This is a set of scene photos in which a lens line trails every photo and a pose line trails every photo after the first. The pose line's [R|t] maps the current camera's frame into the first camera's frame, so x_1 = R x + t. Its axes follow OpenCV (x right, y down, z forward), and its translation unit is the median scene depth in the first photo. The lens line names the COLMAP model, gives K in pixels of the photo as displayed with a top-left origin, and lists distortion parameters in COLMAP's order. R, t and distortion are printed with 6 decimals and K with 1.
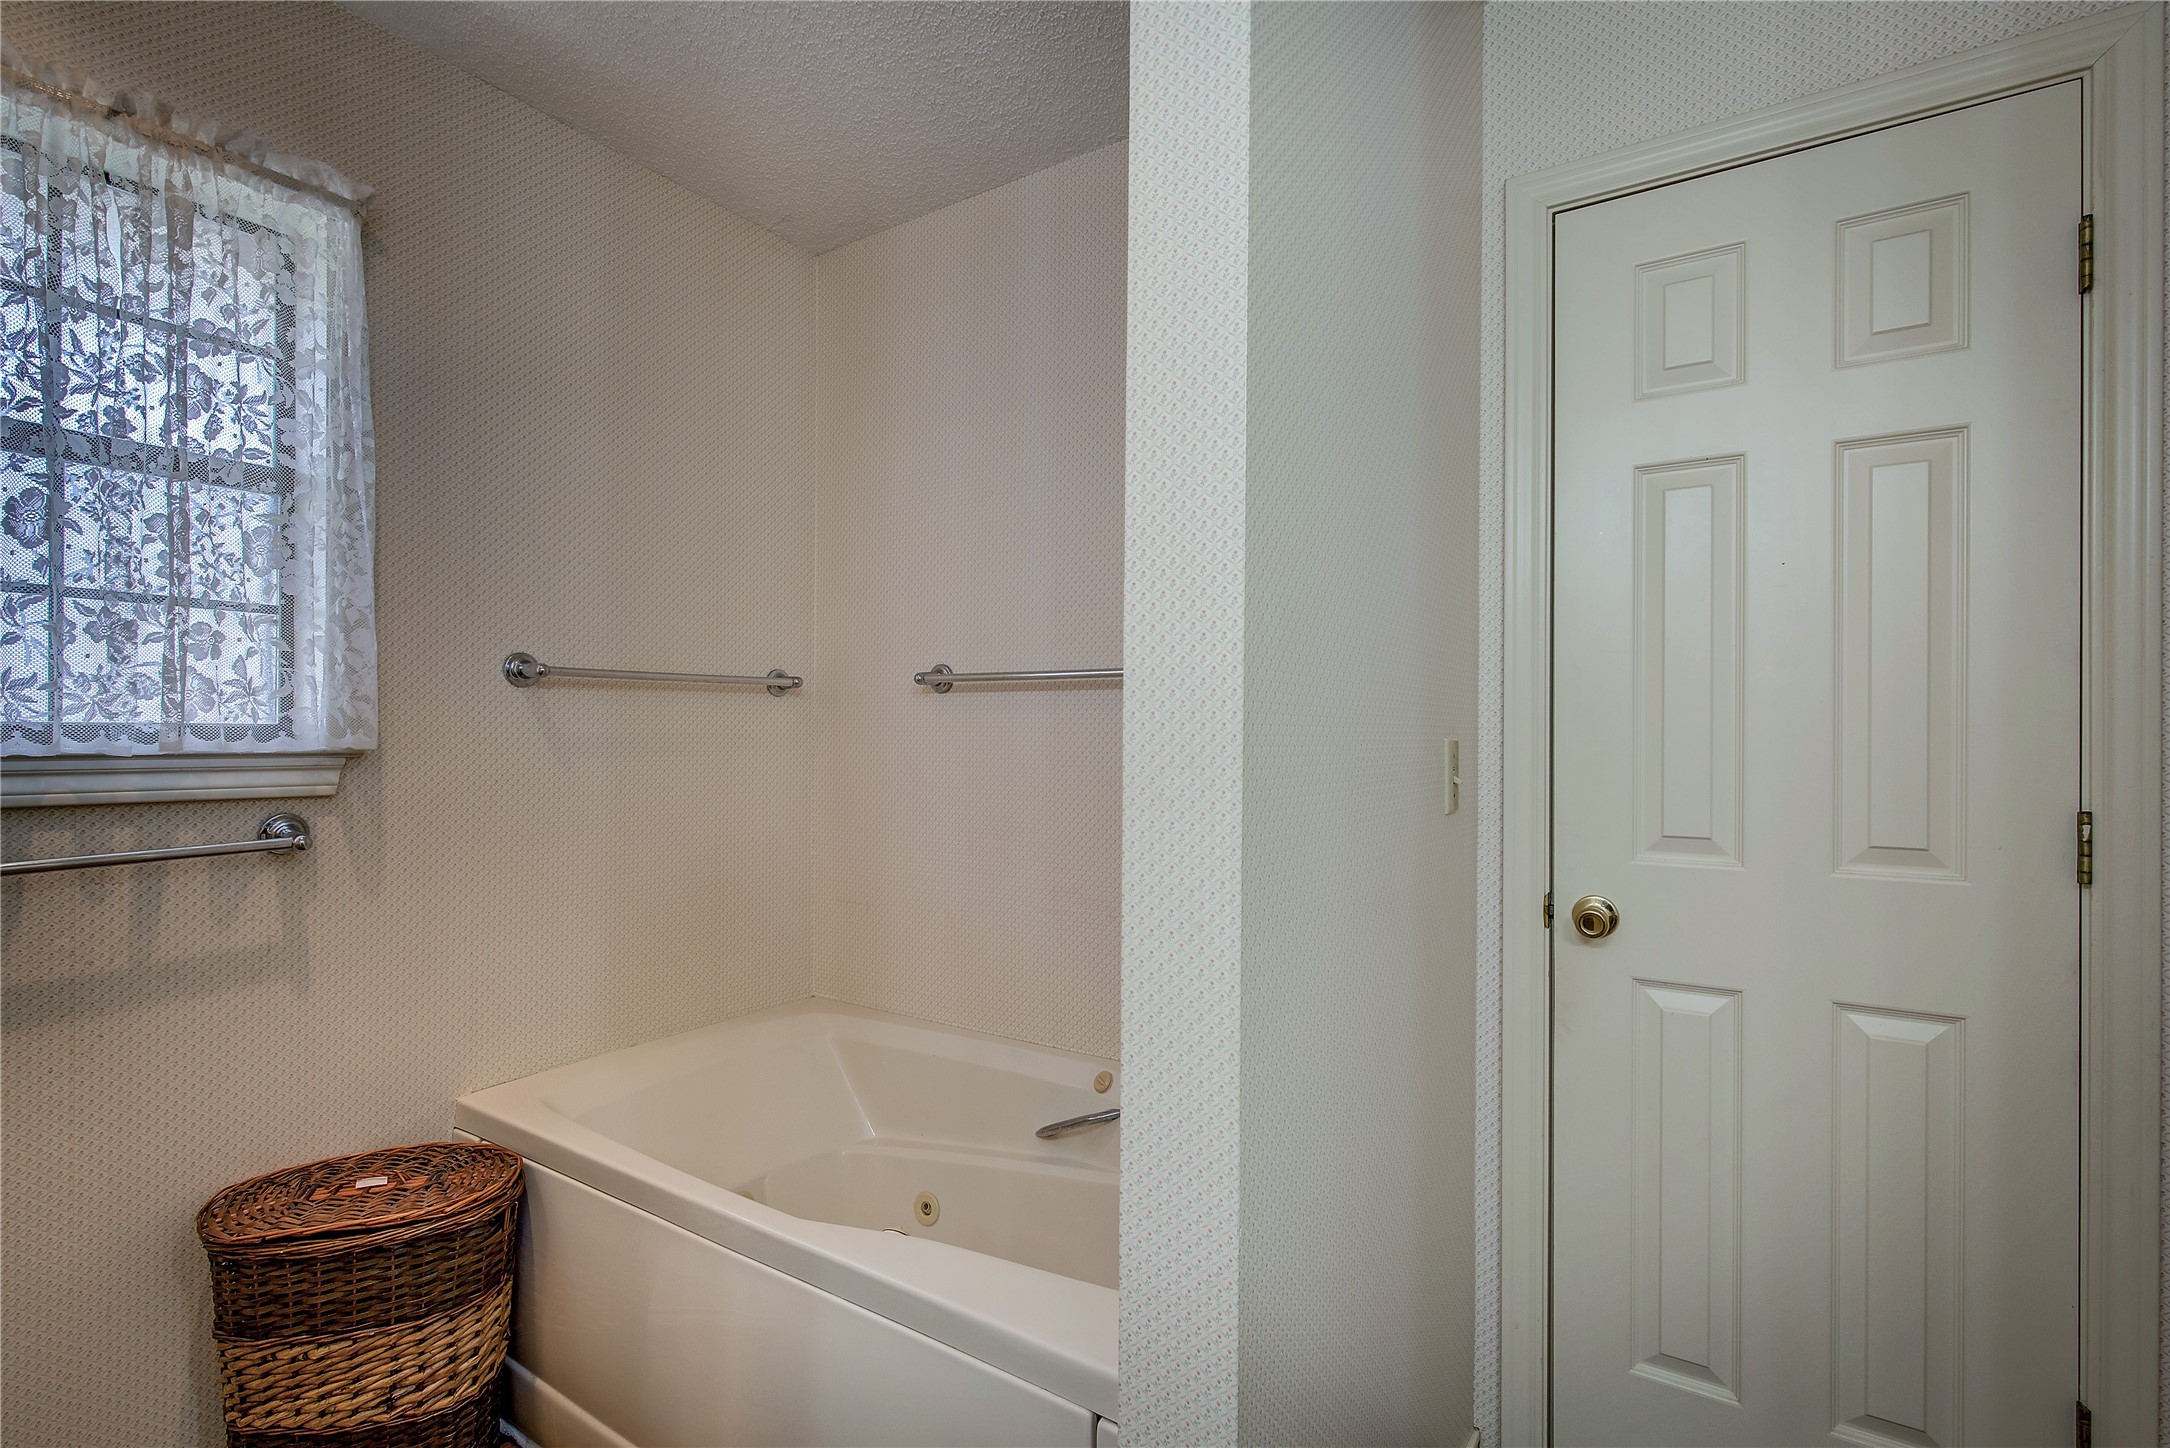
lens RADIAL K [[986.3, 0, 1083.1], [0, 986.3, 739.4], [0, 0, 1]] dist [-0.003449, 0.001956]
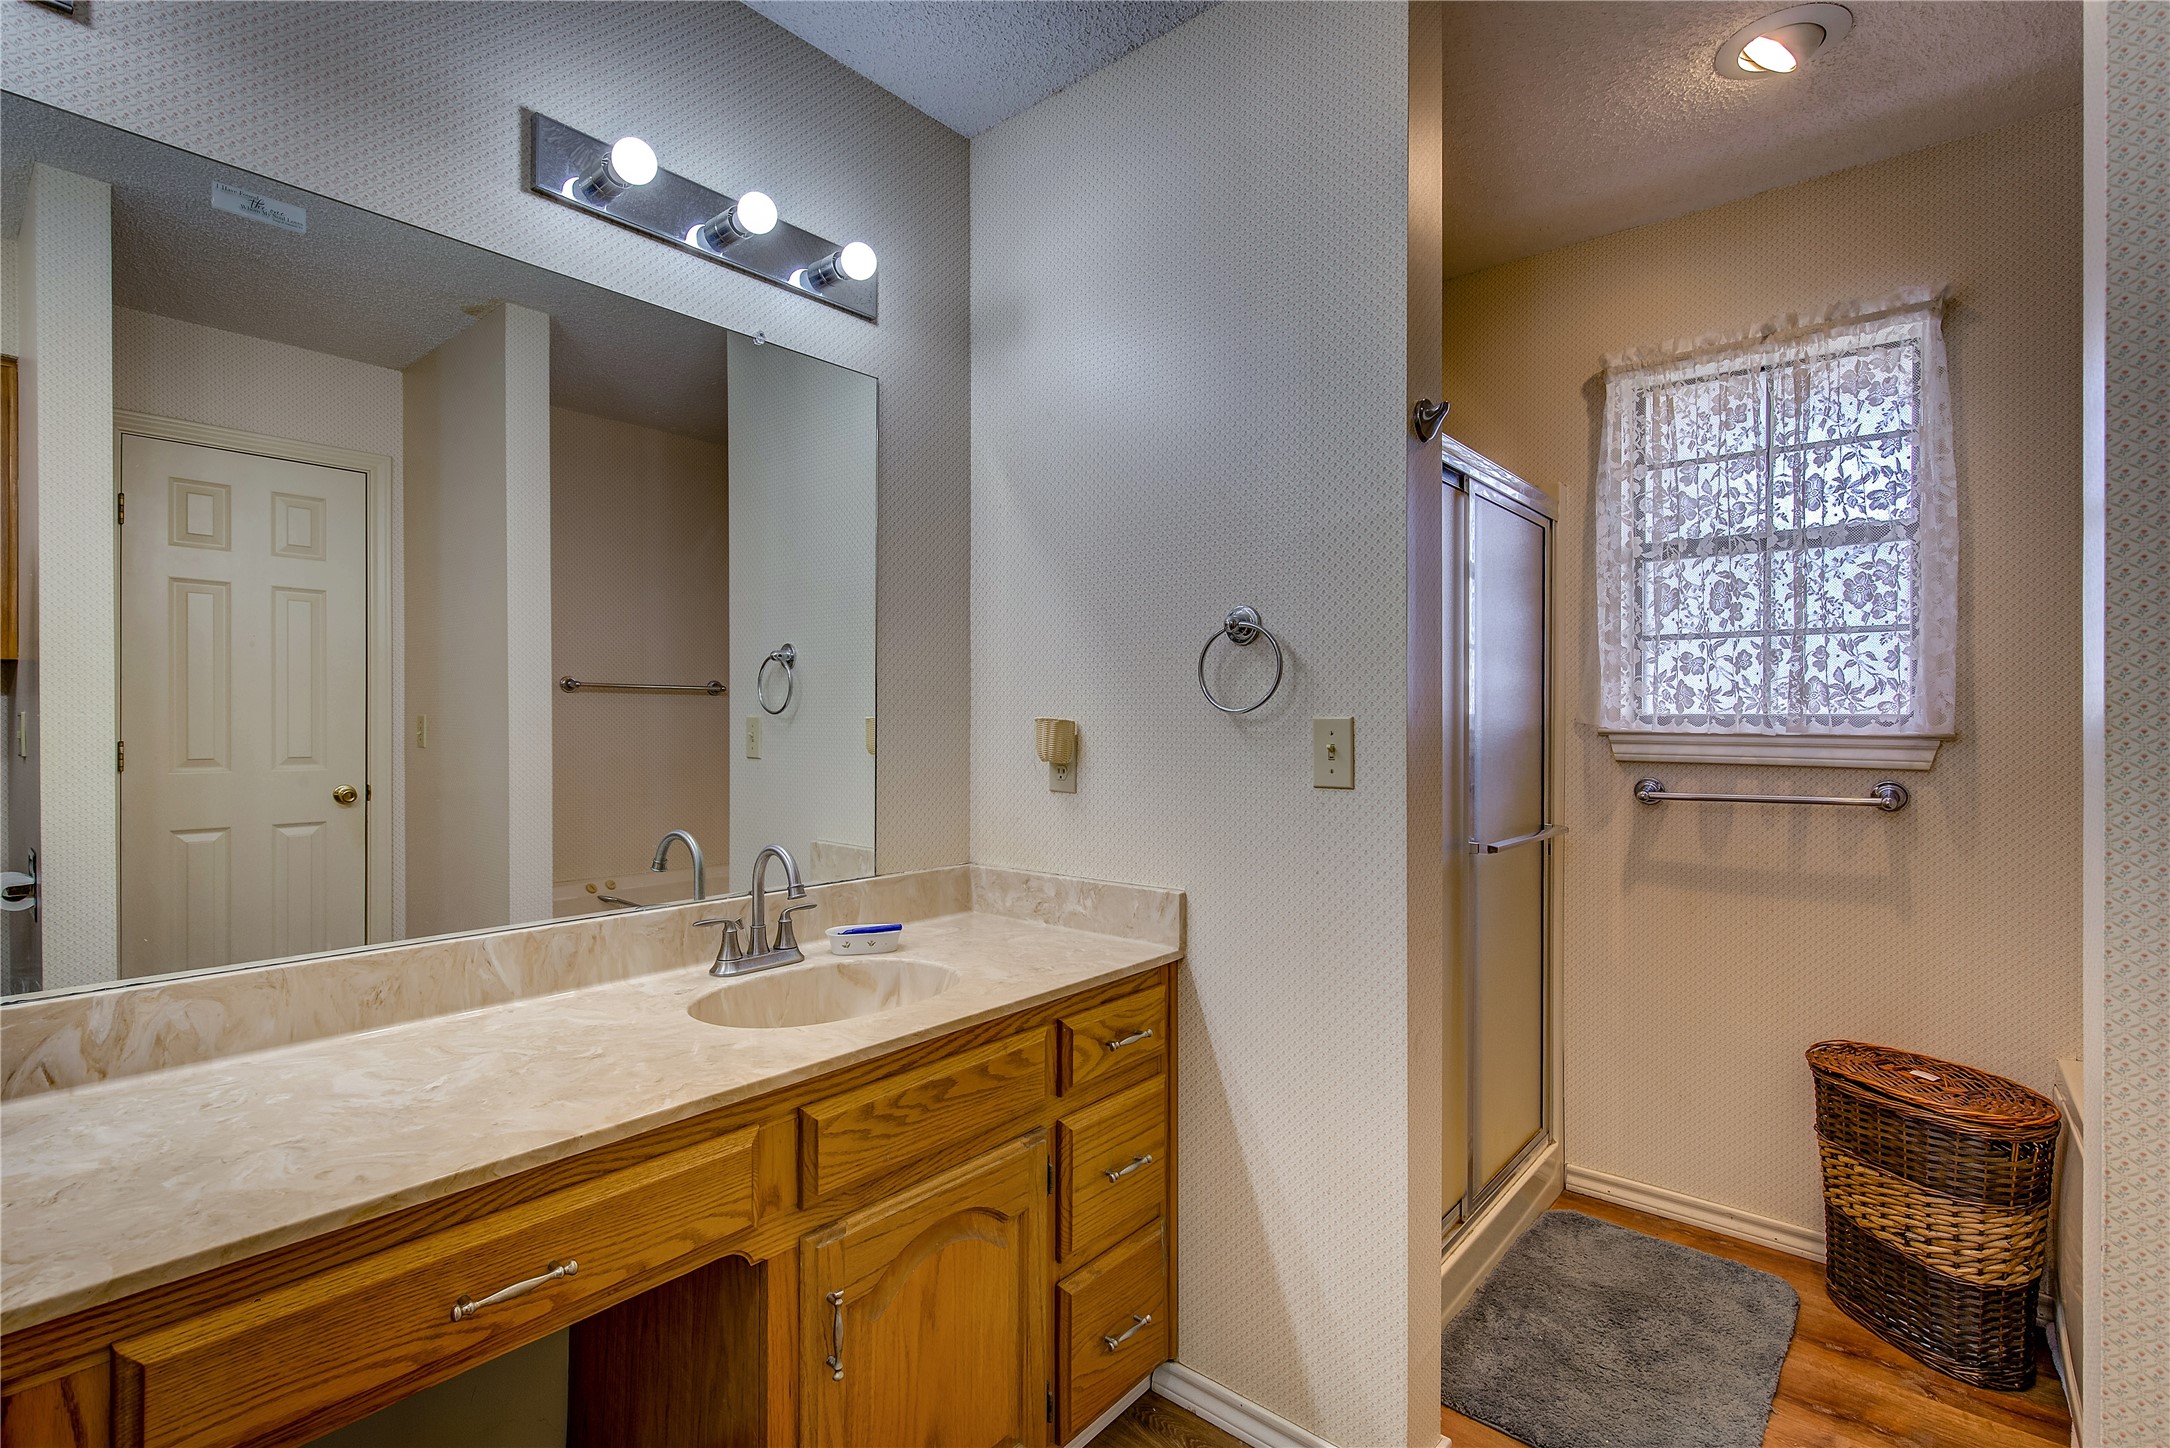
lens RADIAL K [[986.3, 0, 1084.6], [0, 986.3, 721.4], [0, 0, 1]] dist [-0.003449, 0.001956]
pose [[-0.118085, 0.002631, -0.993000, 0.696156], [-0.004435, 0.999985, 0.003177, -0.005157], [0.992994, 0.004779, -0.118072, 0.077538]]
